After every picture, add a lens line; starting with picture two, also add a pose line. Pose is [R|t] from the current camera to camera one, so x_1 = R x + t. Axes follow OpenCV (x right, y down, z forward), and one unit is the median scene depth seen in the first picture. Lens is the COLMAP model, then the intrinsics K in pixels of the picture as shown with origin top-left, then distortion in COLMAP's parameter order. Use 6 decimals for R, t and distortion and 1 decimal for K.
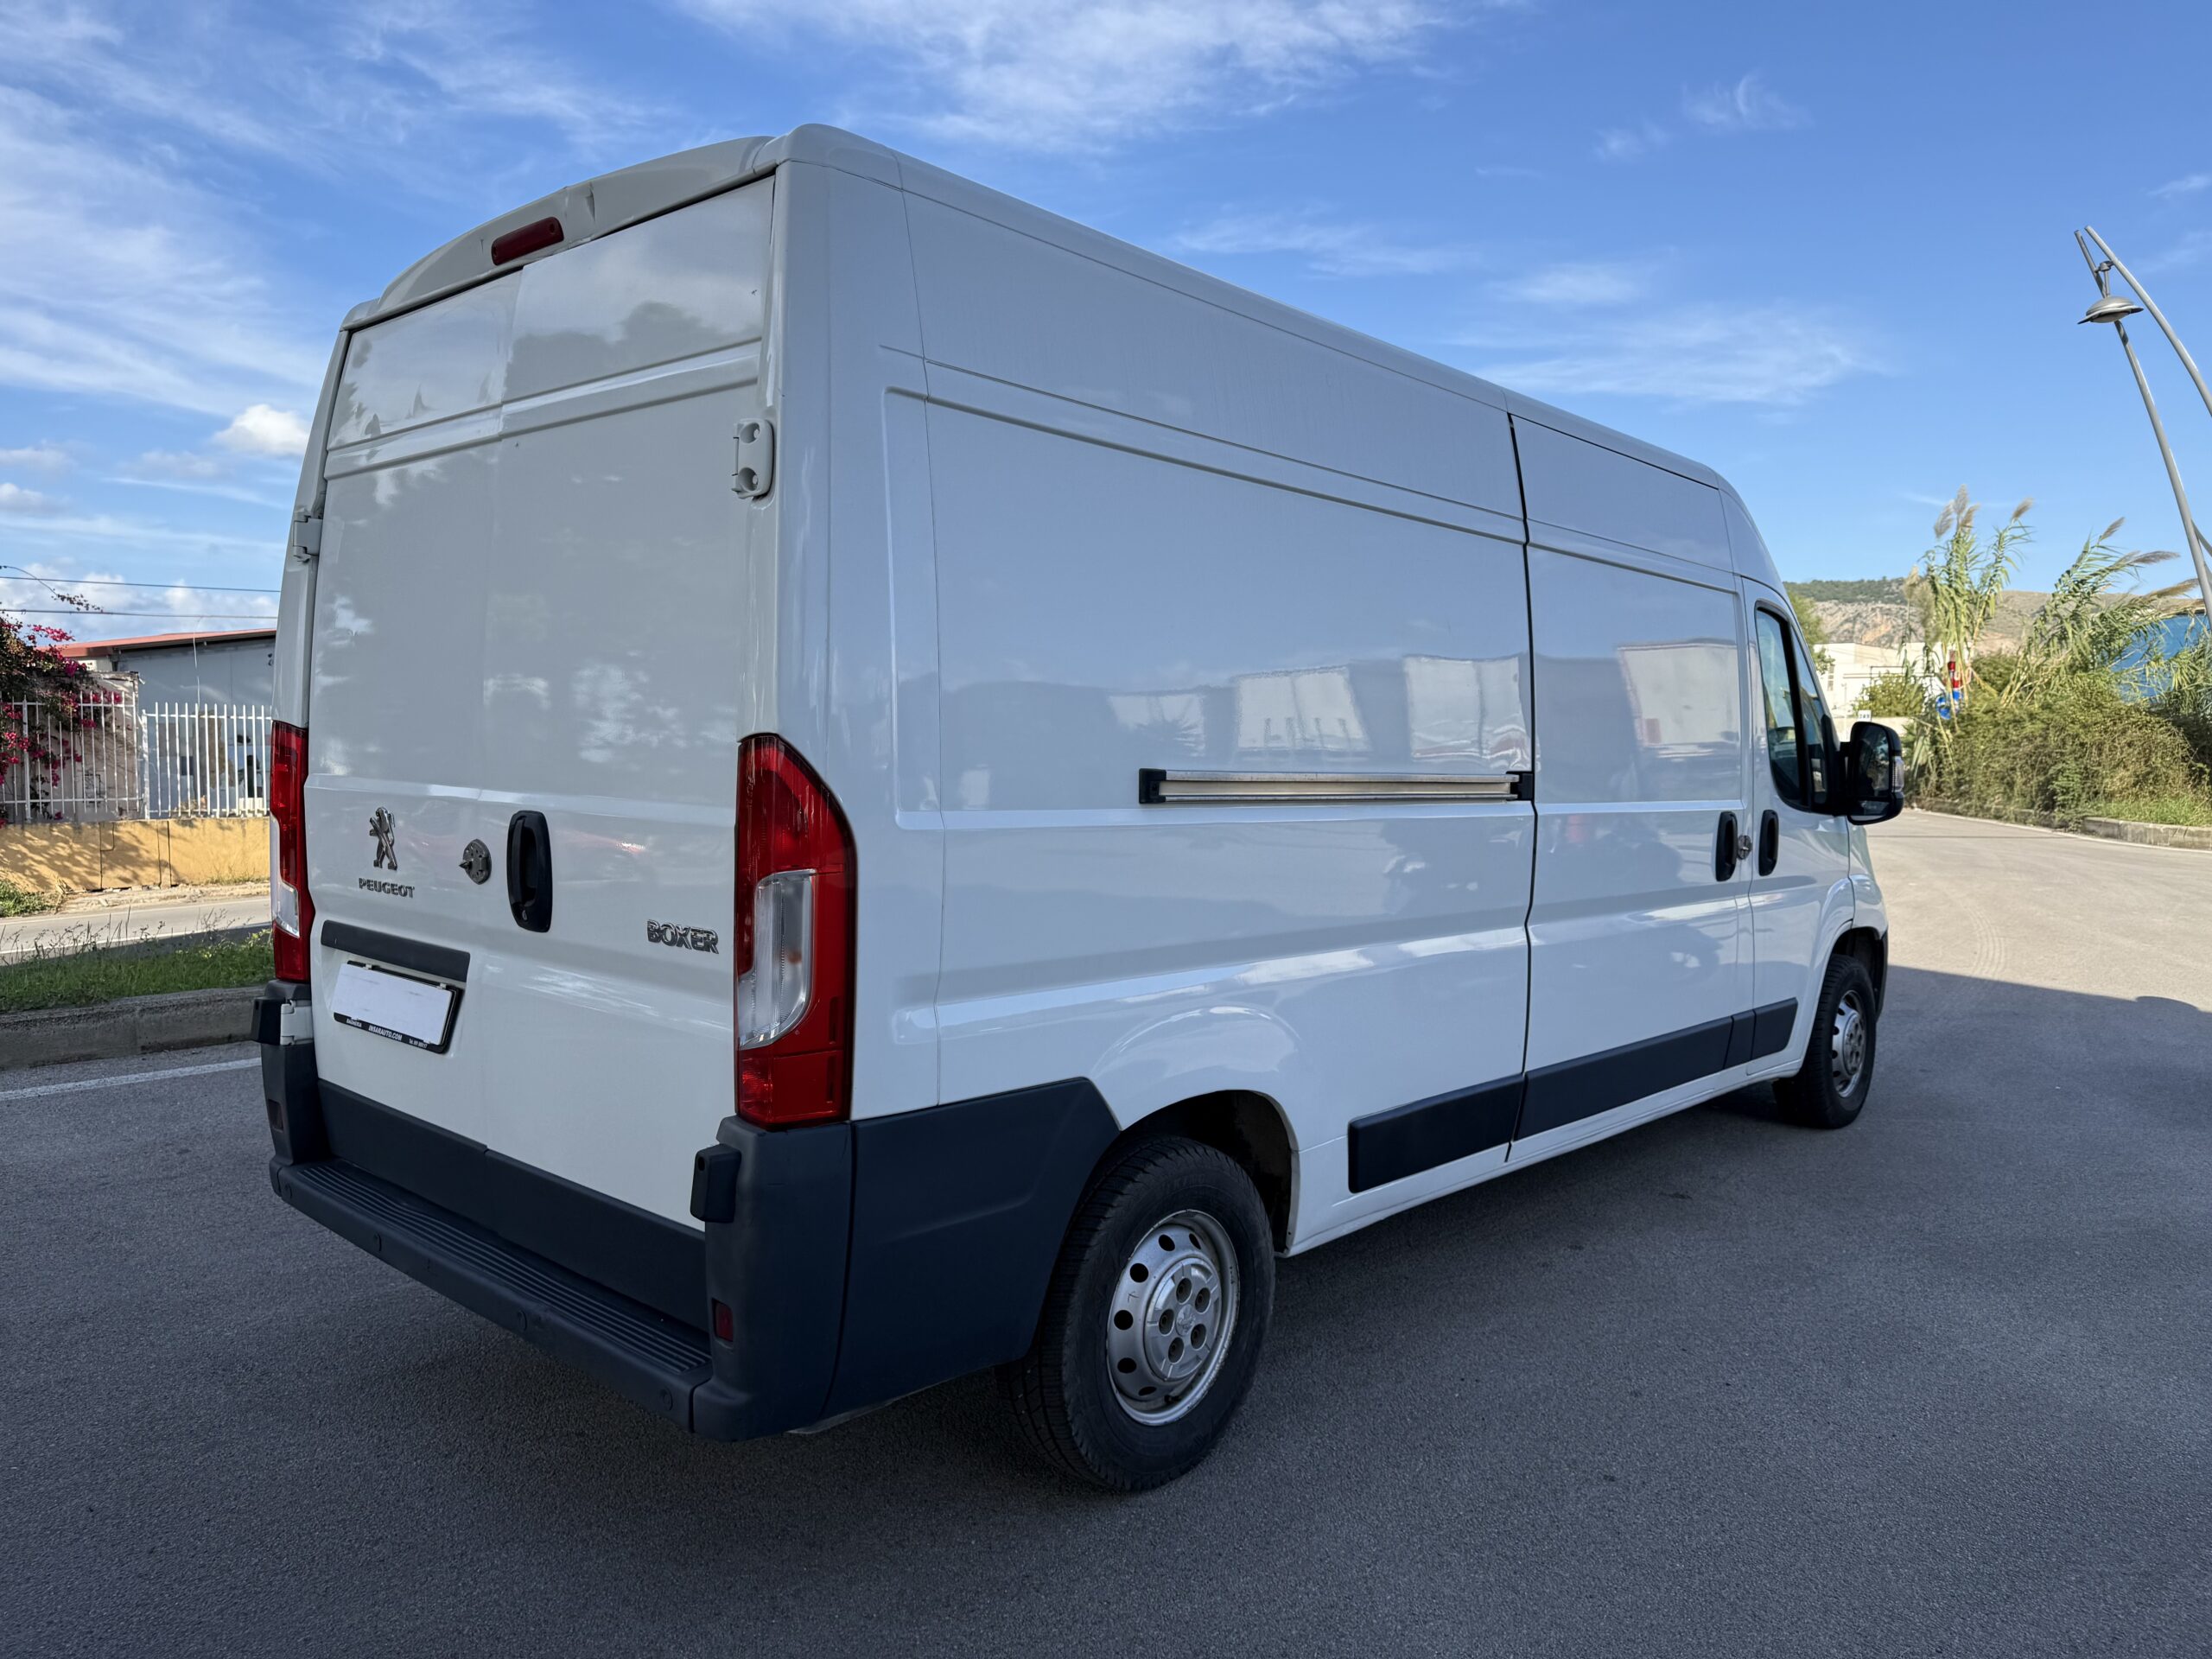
lens RADIAL K [[1573.4, 0, 1119.0], [0, 1573.4, 837.0], [0, 0, 1]] dist [0.025700, -0.027318]
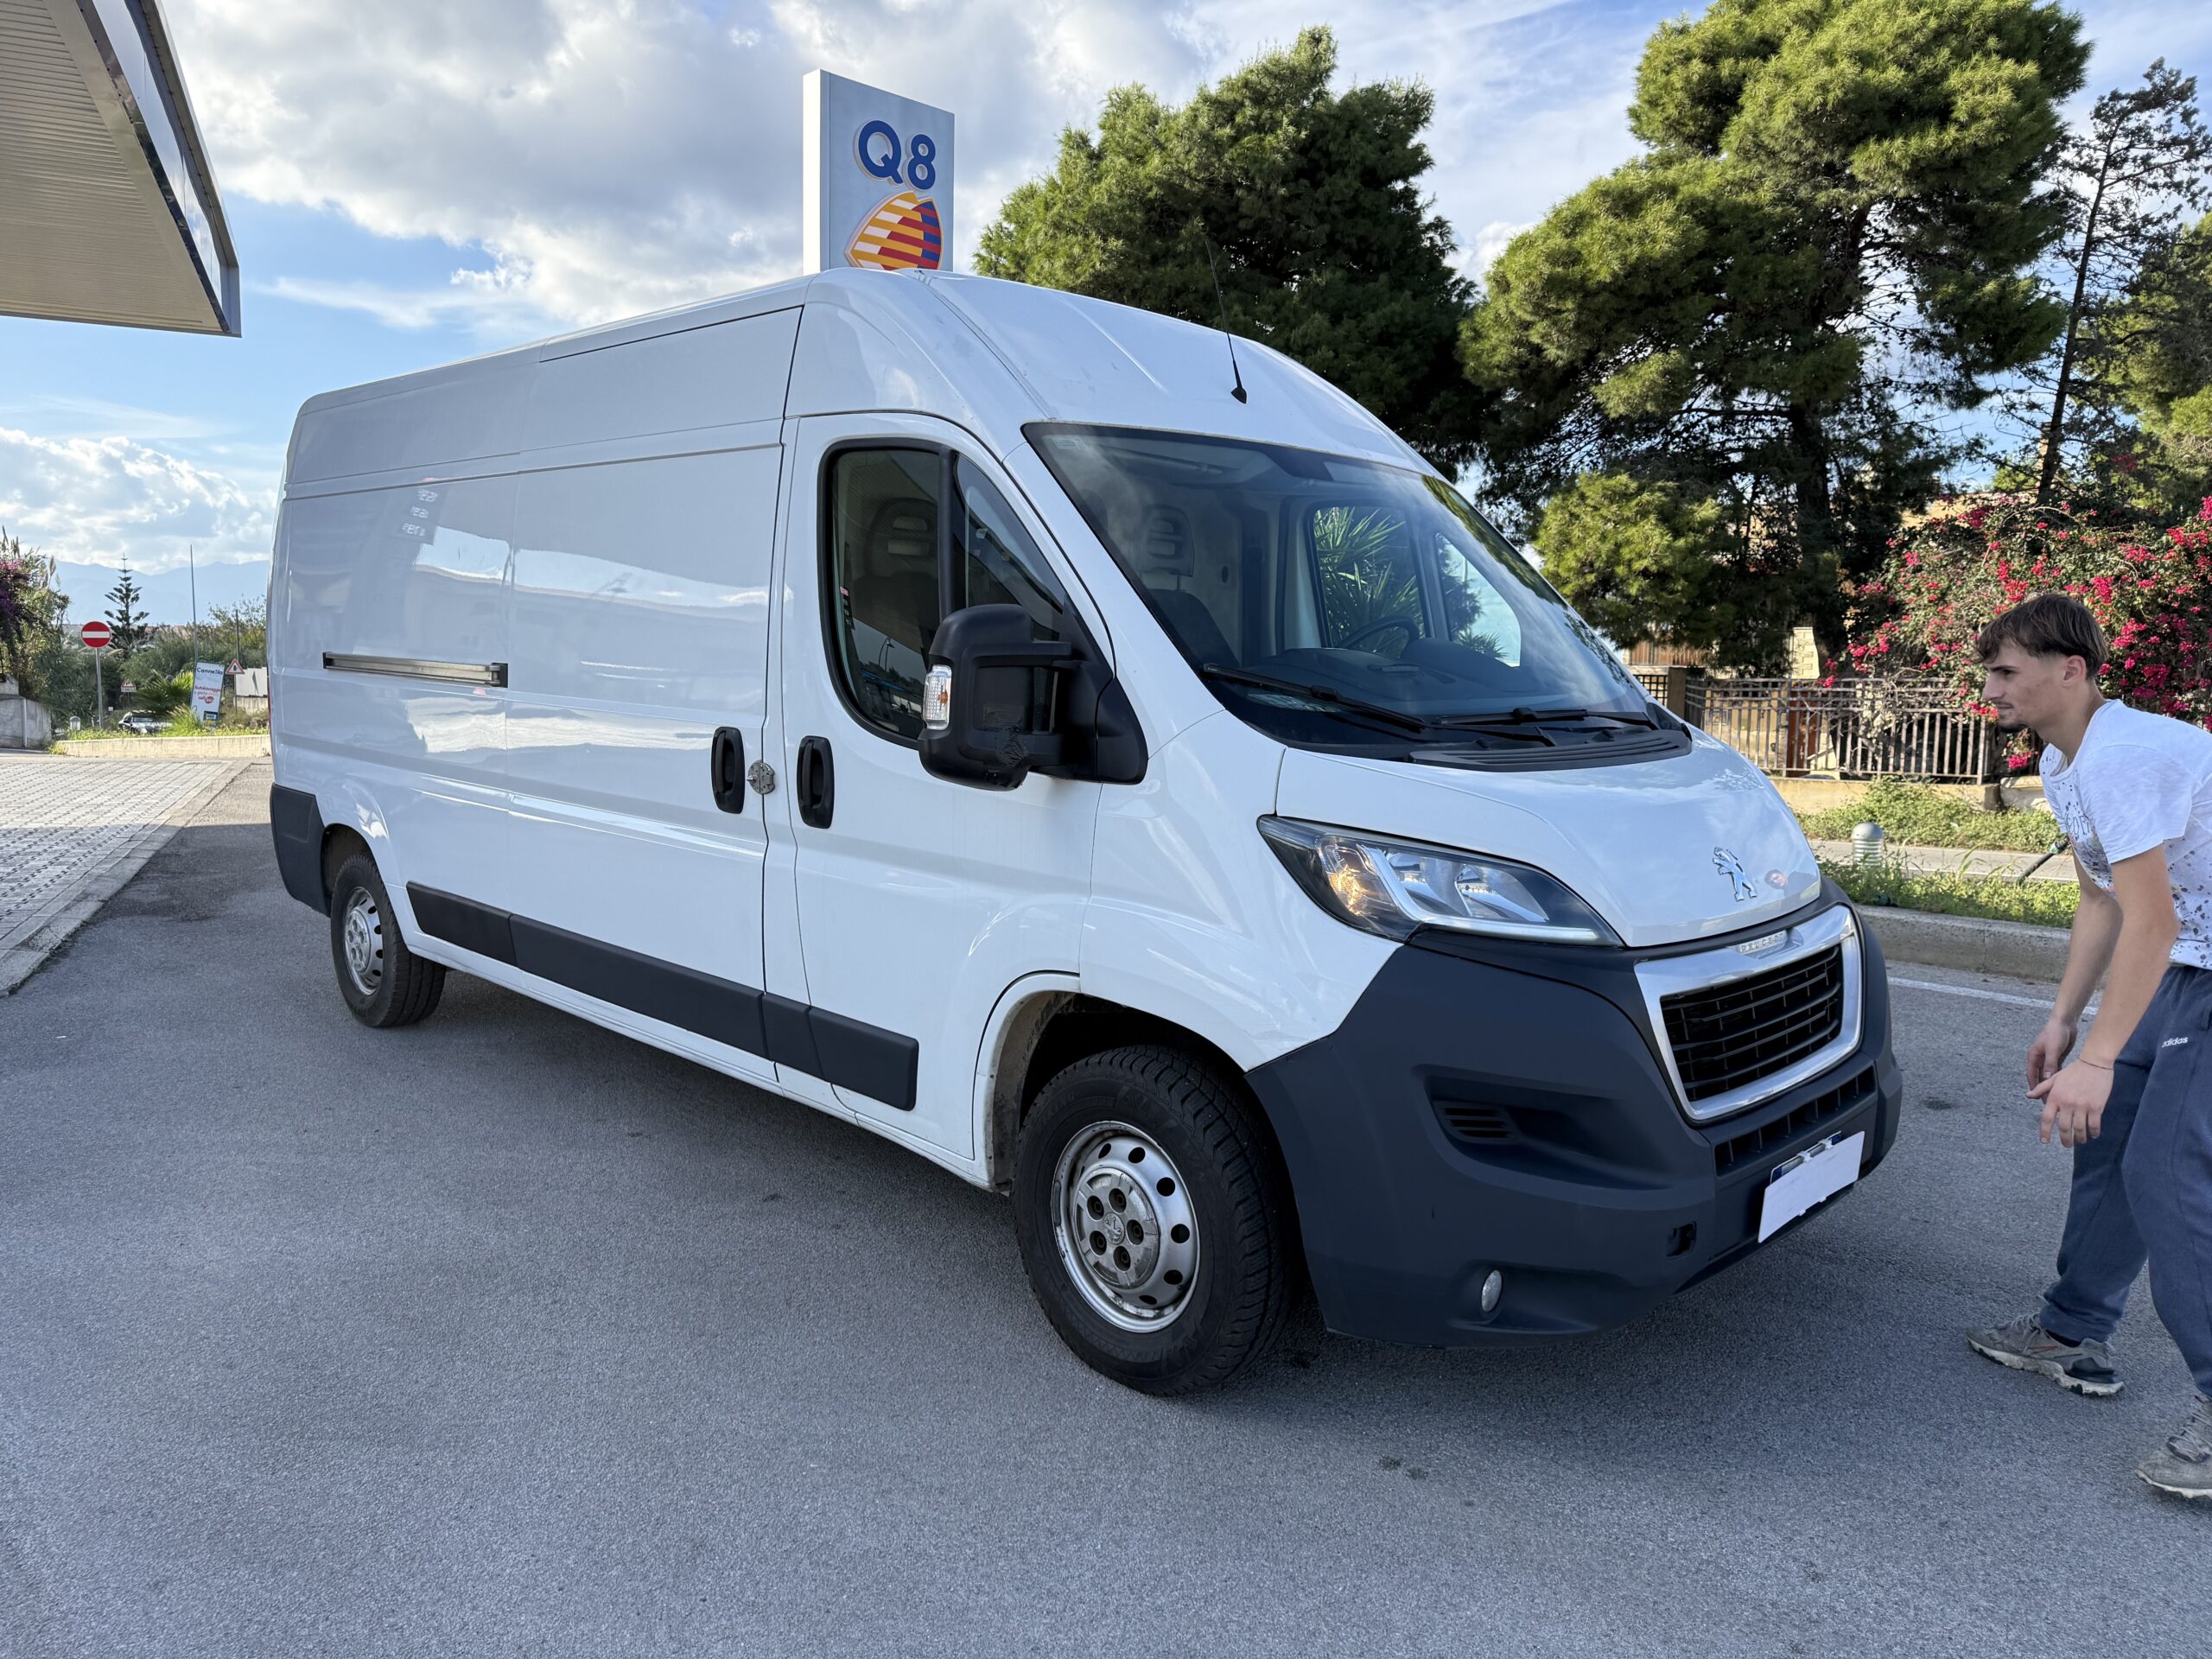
lens RADIAL K [[1573.4, 0, 1091.4], [0, 1573.4, 791.5], [0, 0, 1]] dist [0.025700, -0.027318]
pose [[-0.054279, 0.075566, -0.995662, 1.608706], [-0.079327, 0.993654, 0.079738, -0.084945], [0.995370, 0.083311, -0.047940, 1.668217]]
